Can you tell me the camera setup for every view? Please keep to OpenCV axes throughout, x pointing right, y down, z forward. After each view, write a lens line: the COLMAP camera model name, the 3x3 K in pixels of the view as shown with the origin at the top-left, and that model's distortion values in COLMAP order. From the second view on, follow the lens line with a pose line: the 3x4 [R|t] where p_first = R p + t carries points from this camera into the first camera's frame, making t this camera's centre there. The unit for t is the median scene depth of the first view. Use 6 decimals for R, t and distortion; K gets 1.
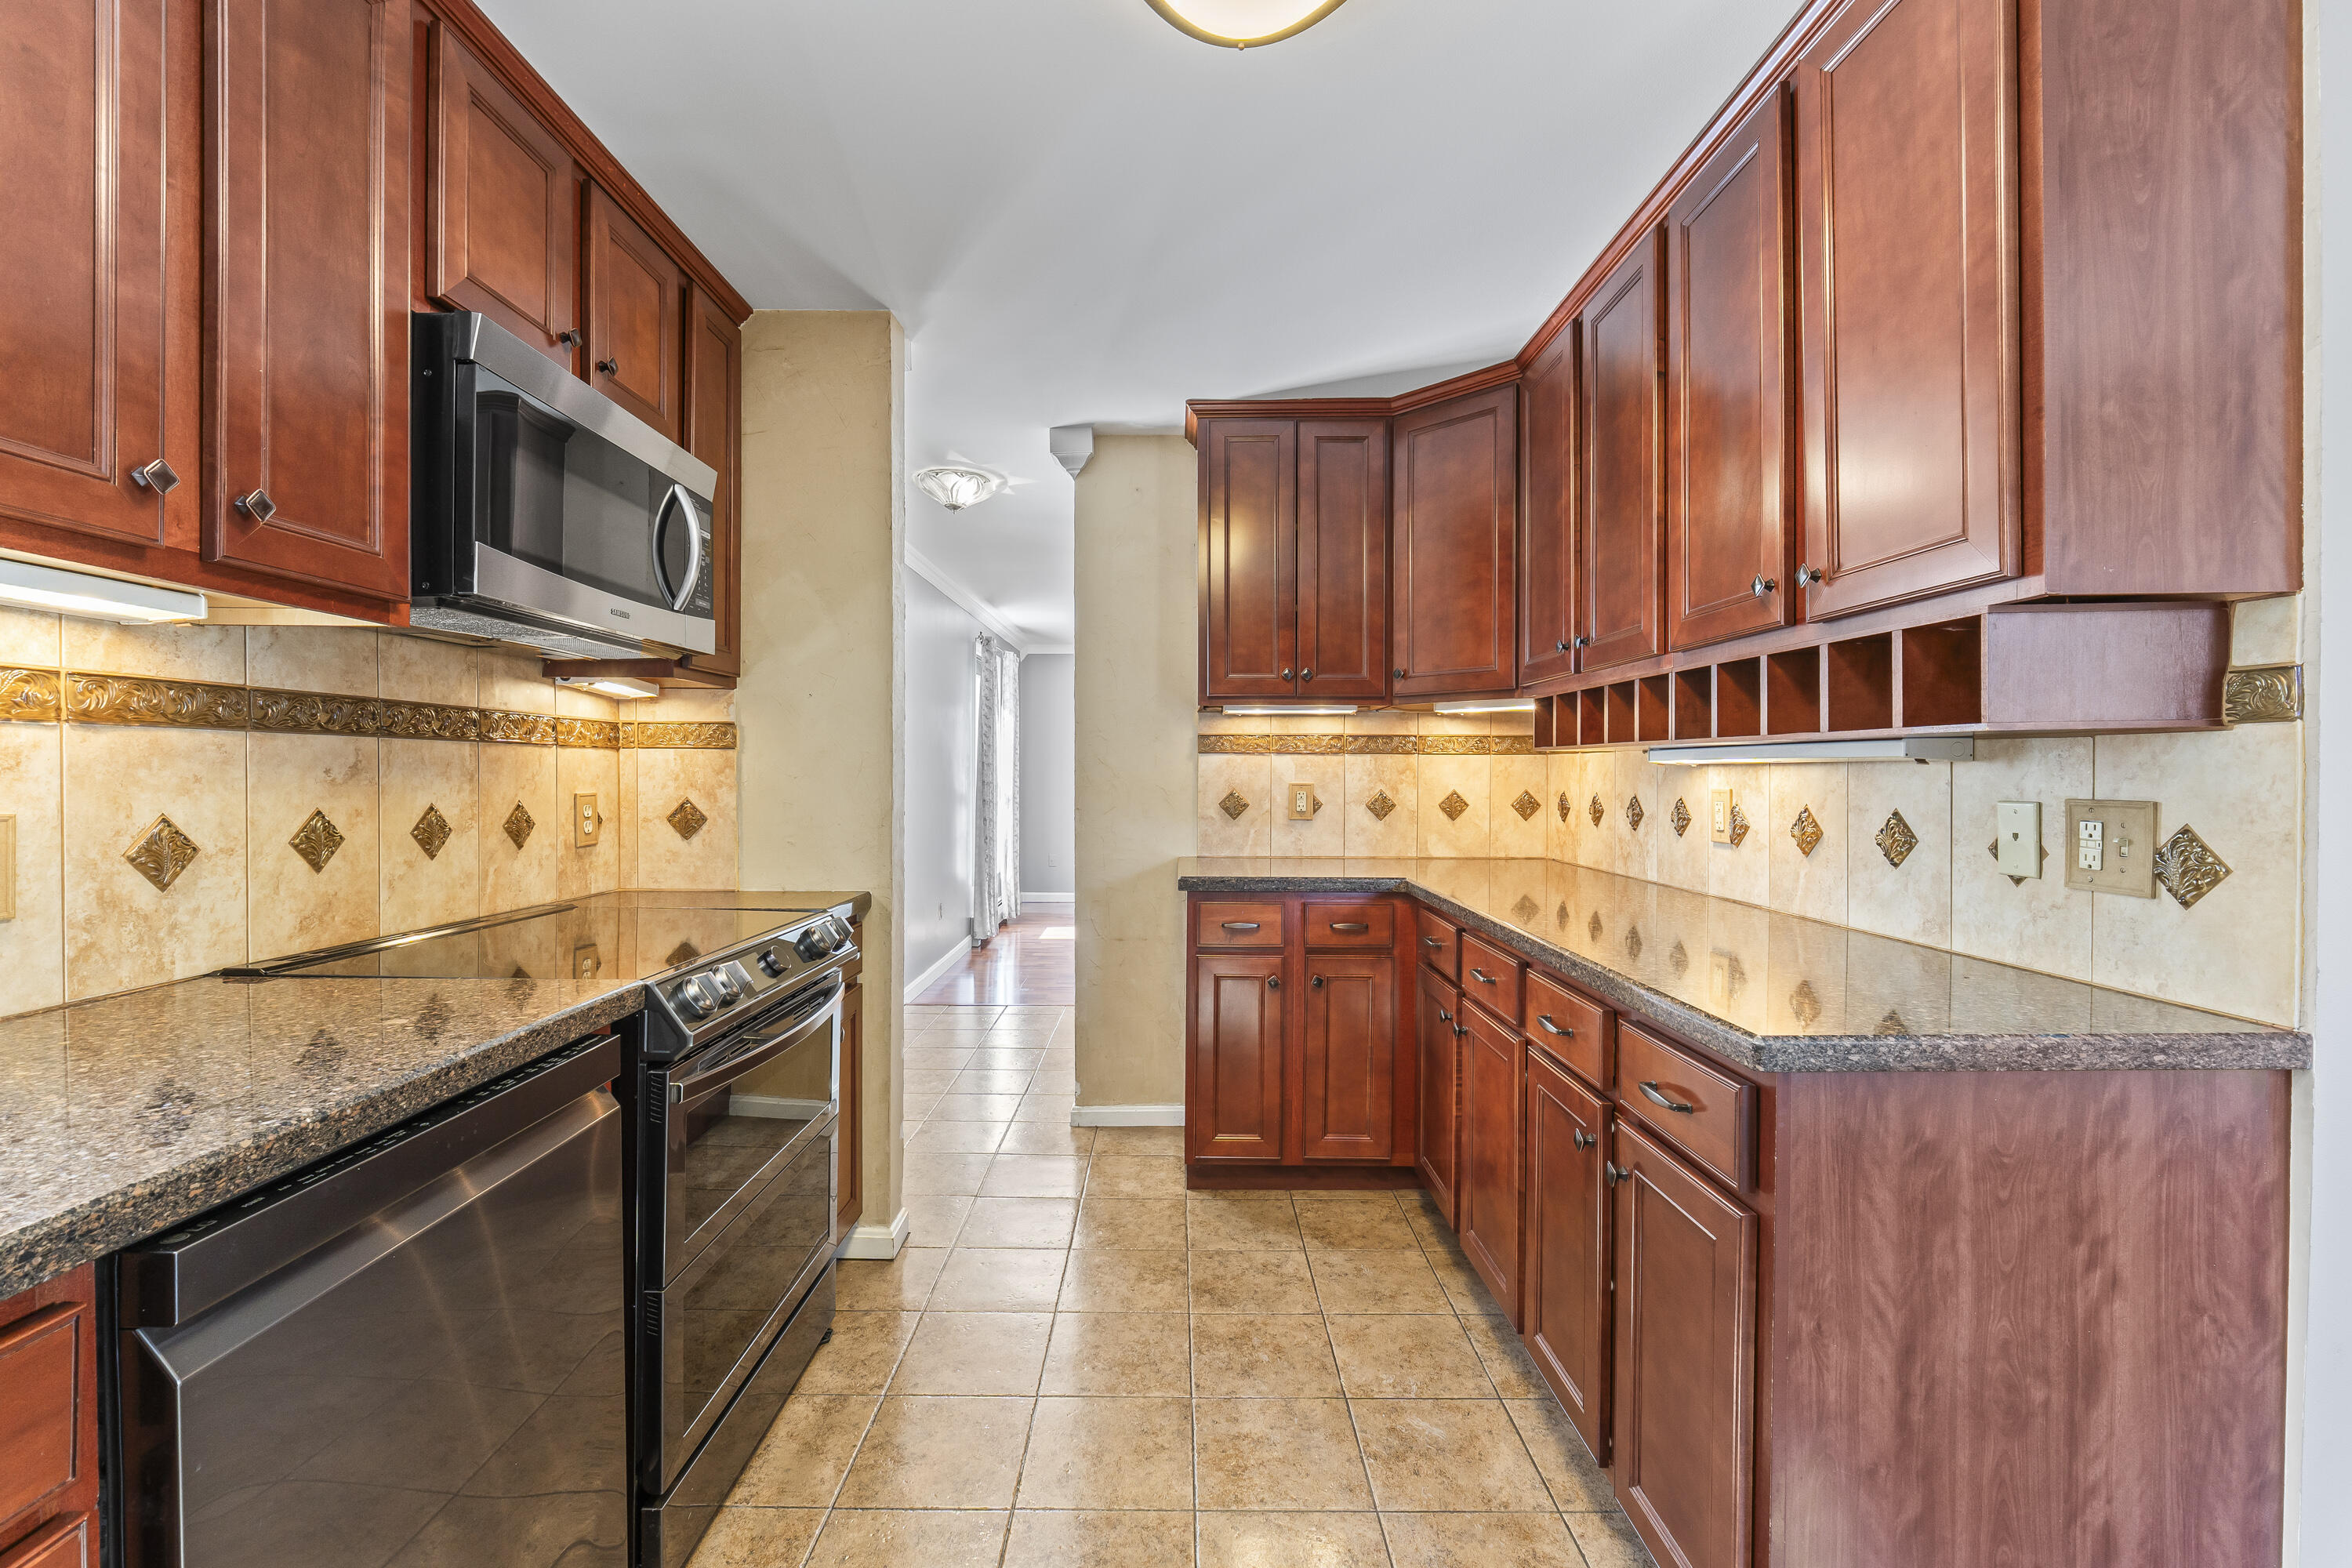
lens RADIAL K [[985.4, 0, 1170.4], [0, 985.4, 785.9], [0, 0, 1]] dist [-0.012868, -0.000148]
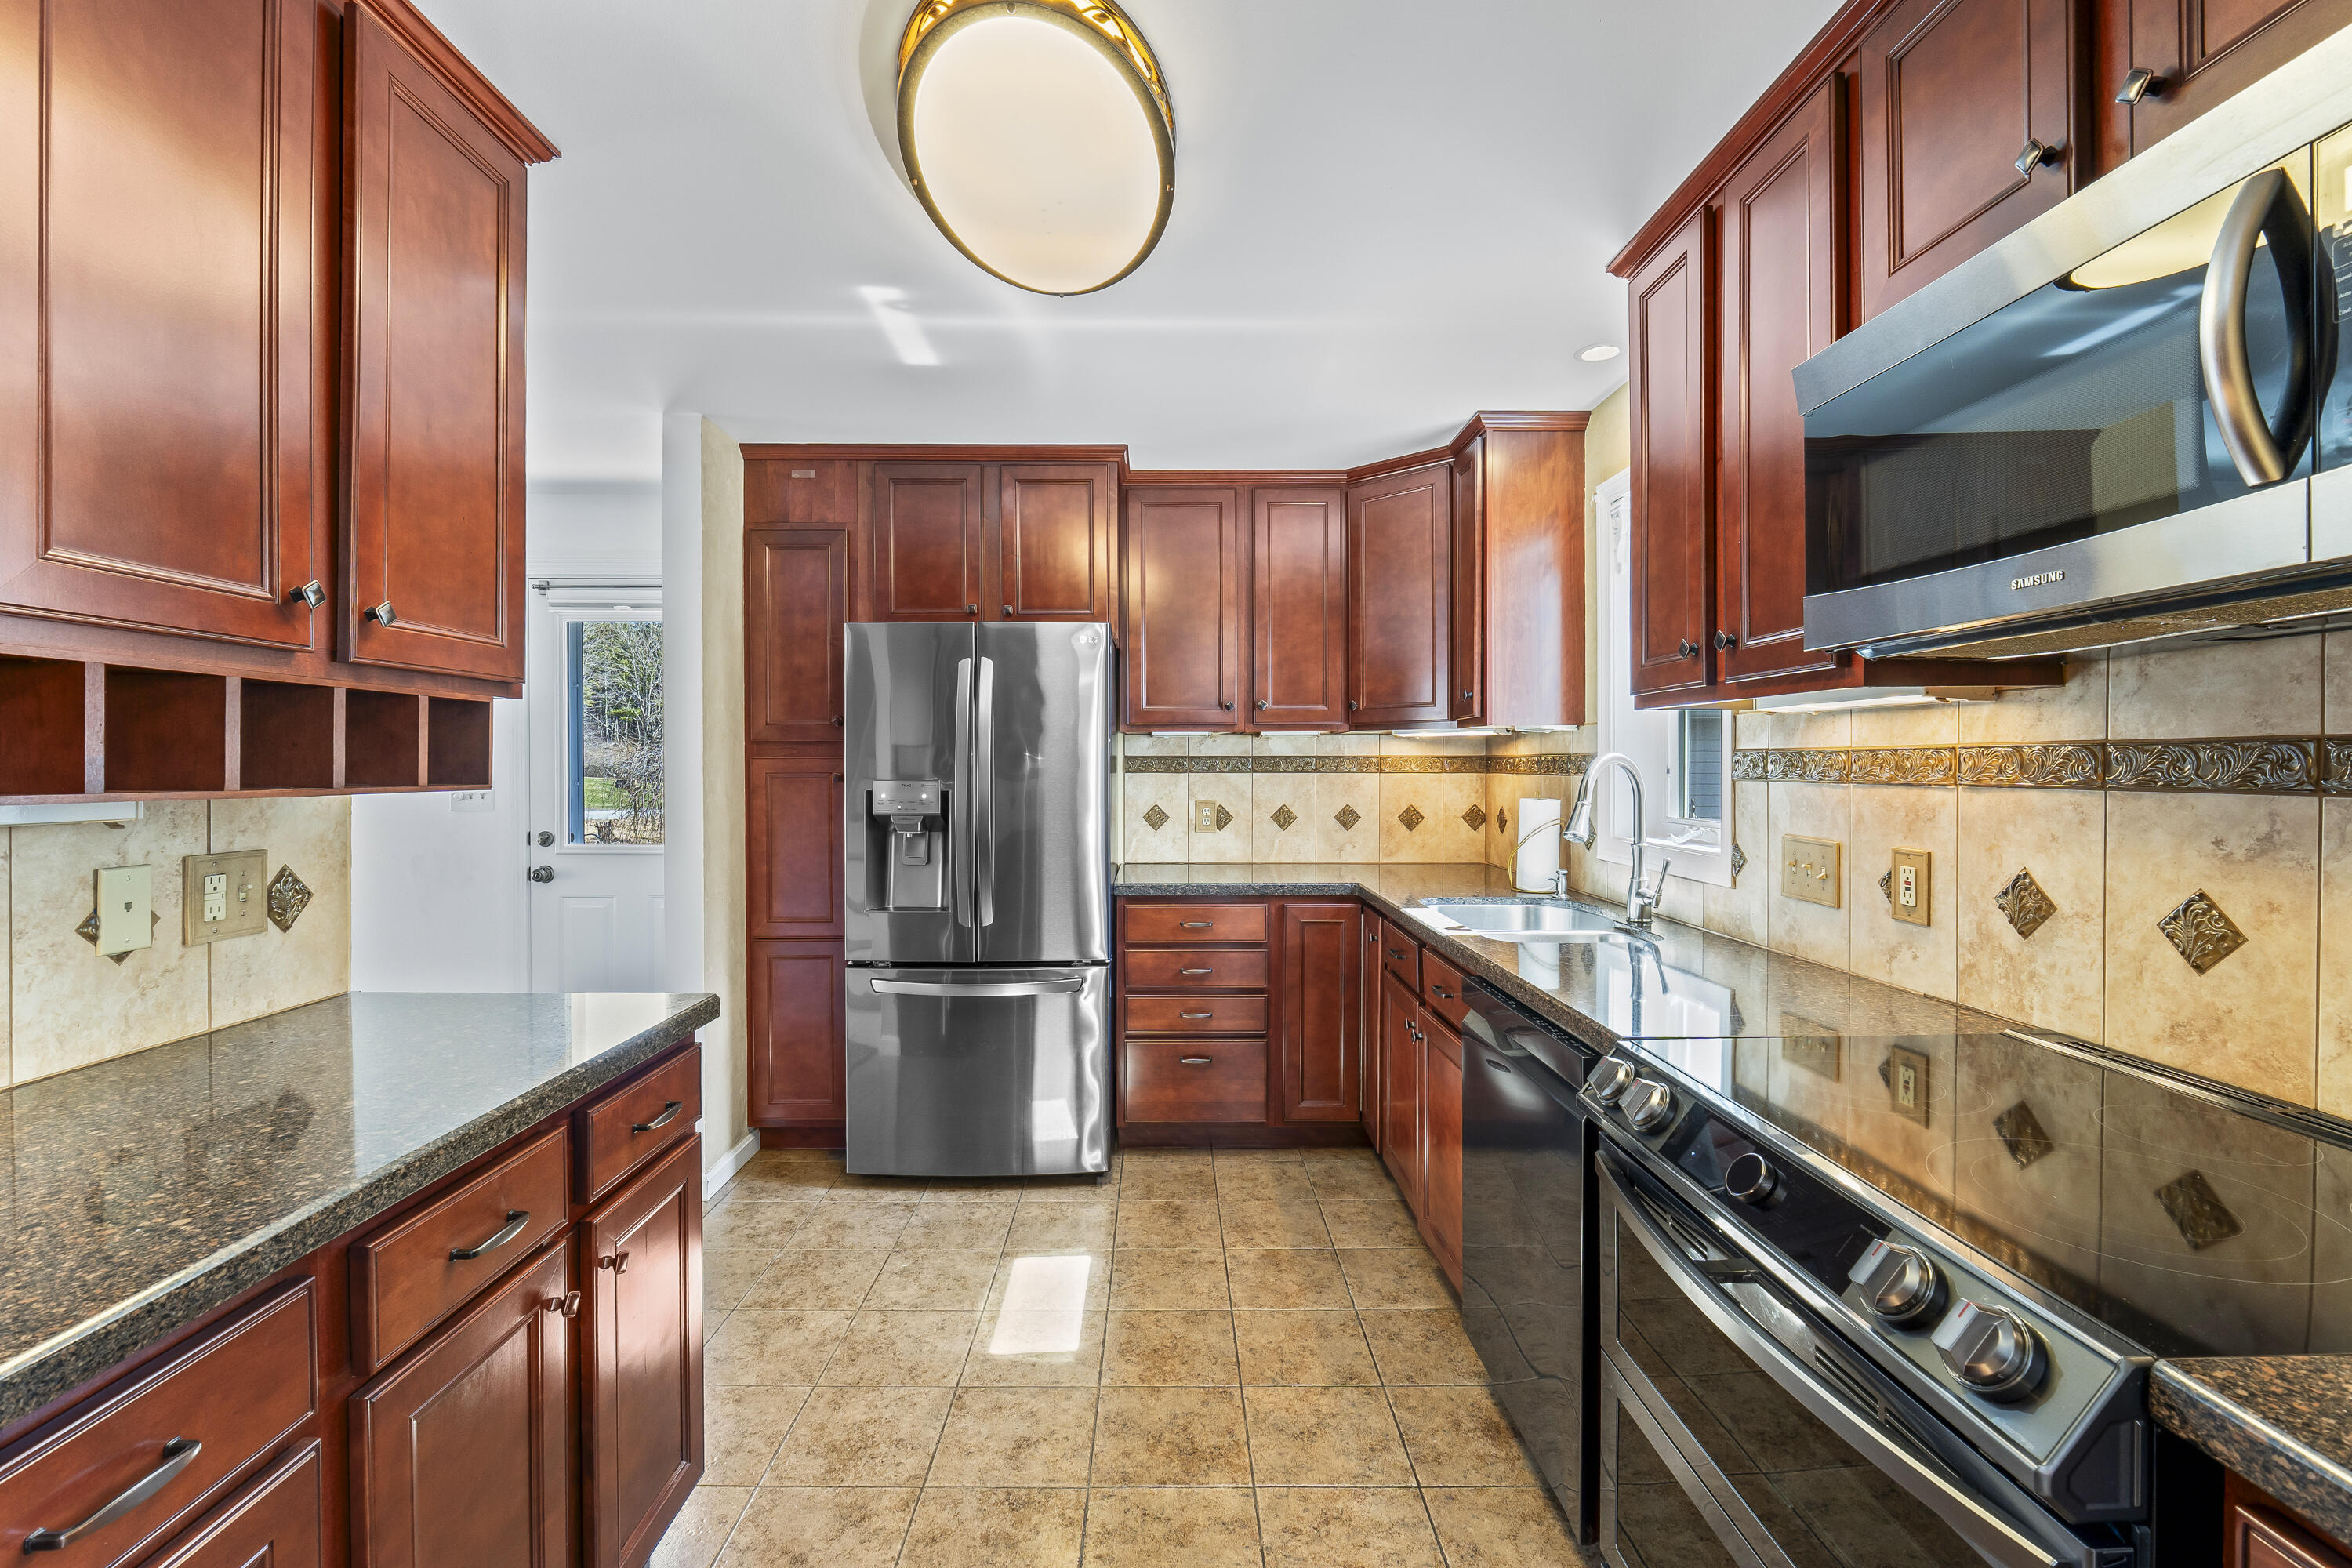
lens RADIAL K [[992.2, 0, 1166.6], [0, 992.2, 777.6], [0, 0, 1]] dist [-0.006651, -0.000421]
pose [[-0.999985, -0.001650, -0.005138, -0.058226], [-0.001776, 0.999695, 0.024646, -0.080117], [0.005096, 0.024654, -0.999683, 1.721918]]
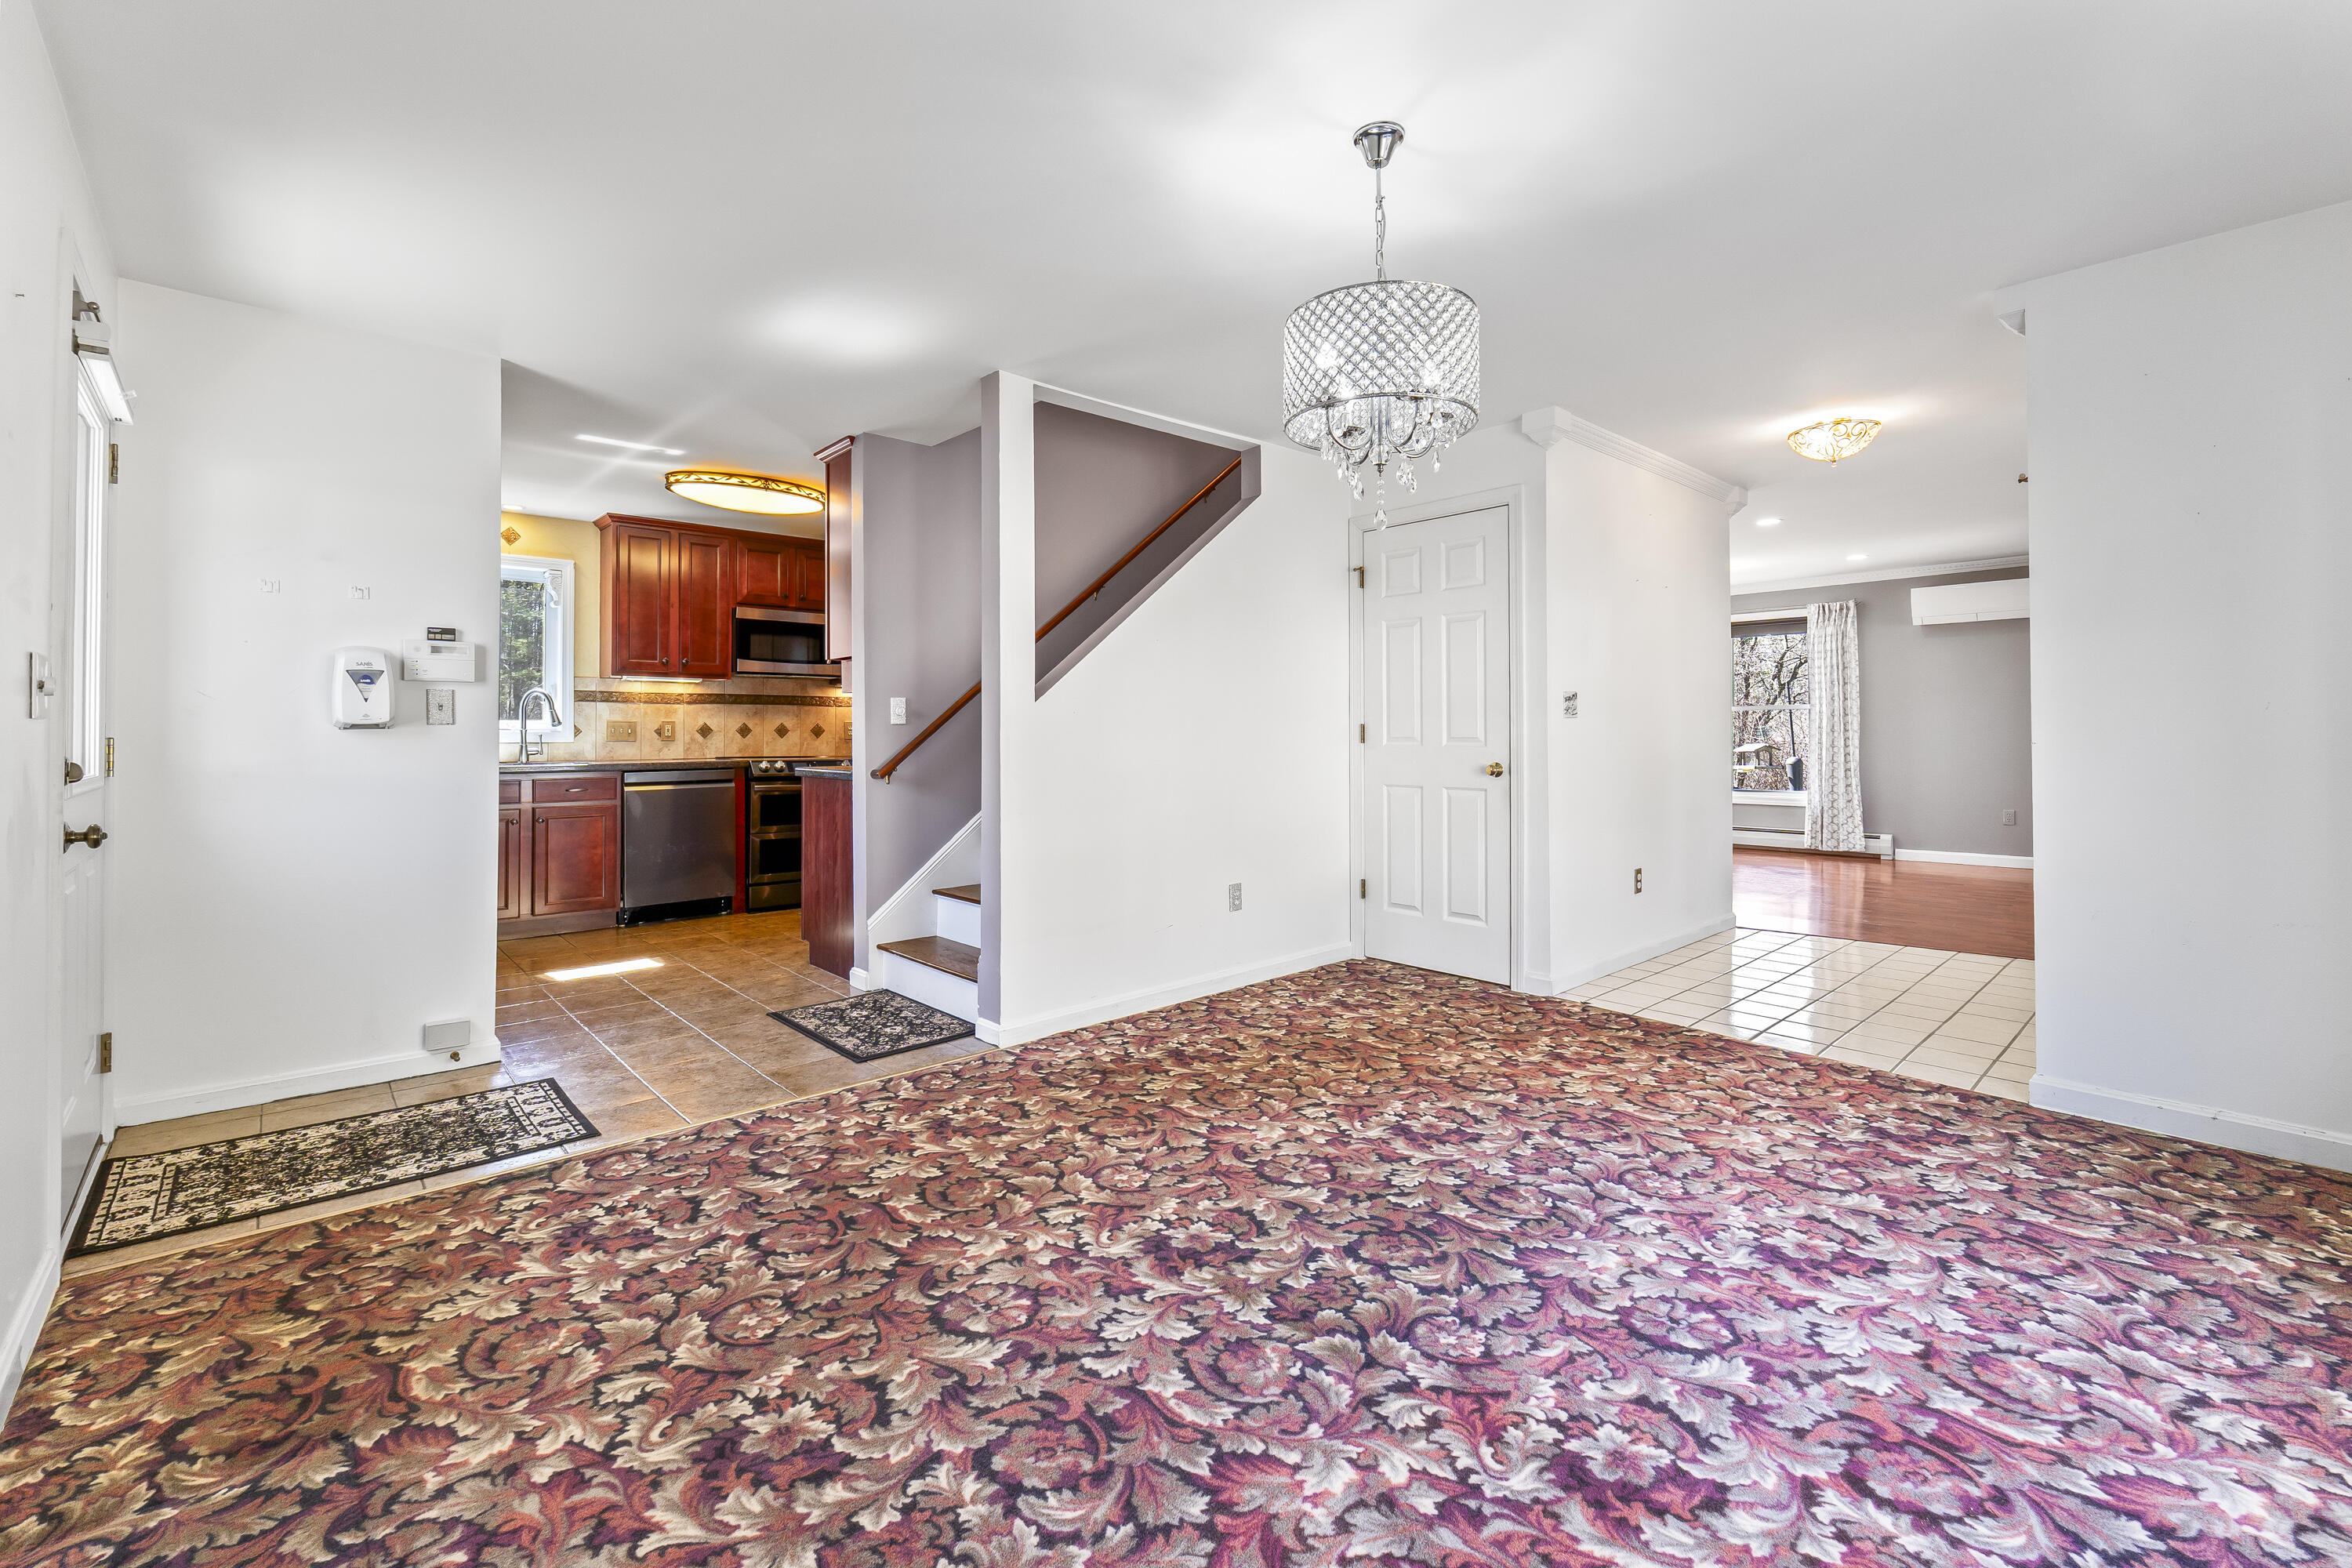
lens RADIAL K [[1001.5, 0, 1174.4], [0, 1001.5, 725.2], [0, 0, 1]] dist [-0.006887, 0.000052]
pose [[0.677379, -0.011793, -0.735540, 3.347591], [-0.003020, 0.999818, -0.018811, 0.104674], [0.735628, 0.014963, 0.677220, -0.500407]]
